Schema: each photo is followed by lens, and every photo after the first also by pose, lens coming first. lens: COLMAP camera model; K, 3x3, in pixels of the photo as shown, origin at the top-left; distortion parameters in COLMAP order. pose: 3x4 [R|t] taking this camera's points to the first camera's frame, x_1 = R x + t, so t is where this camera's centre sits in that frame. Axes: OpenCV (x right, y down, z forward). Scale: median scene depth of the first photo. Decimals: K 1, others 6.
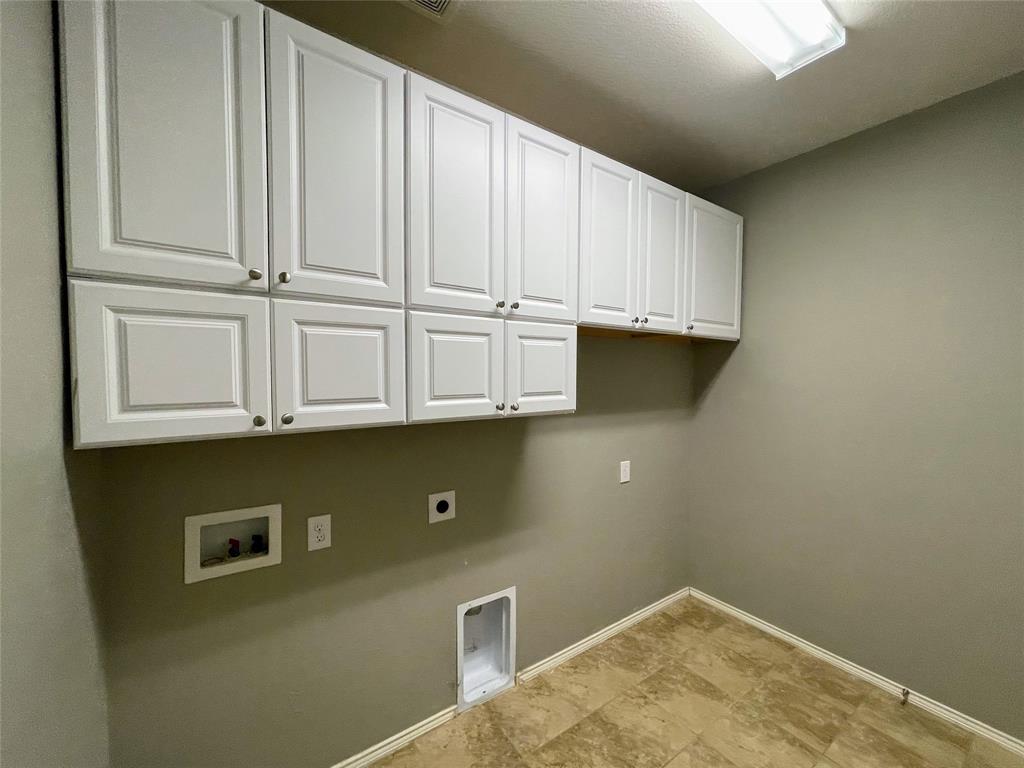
lens RADIAL K [[410.1, 0, 511.1], [0, 410.1, 388.2], [0, 0, 1]] dist [0.000096, 0.000174]
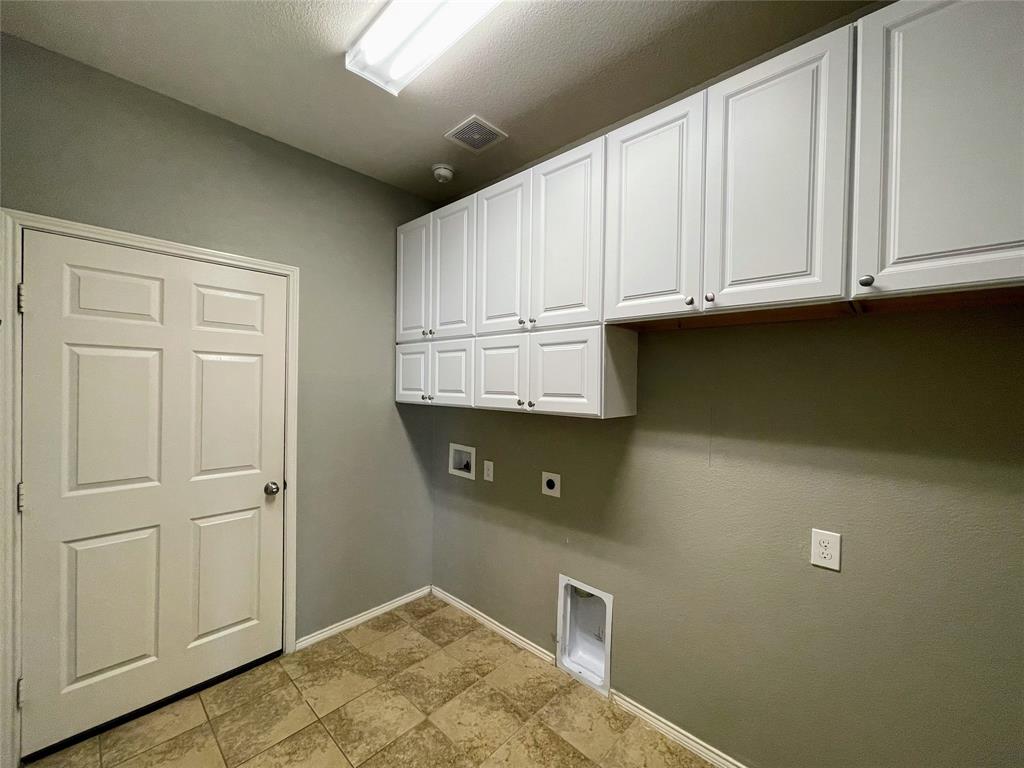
lens RADIAL K [[410.1, 0, 511.0], [0, 410.1, 385.0], [0, 0, 1]] dist [0.000096, 0.000174]
pose [[0.211551, 0.007411, -0.977339, 1.058416], [-0.048438, 0.998822, -0.002911, -0.003563], [0.976166, 0.047956, 0.211661, 0.623117]]
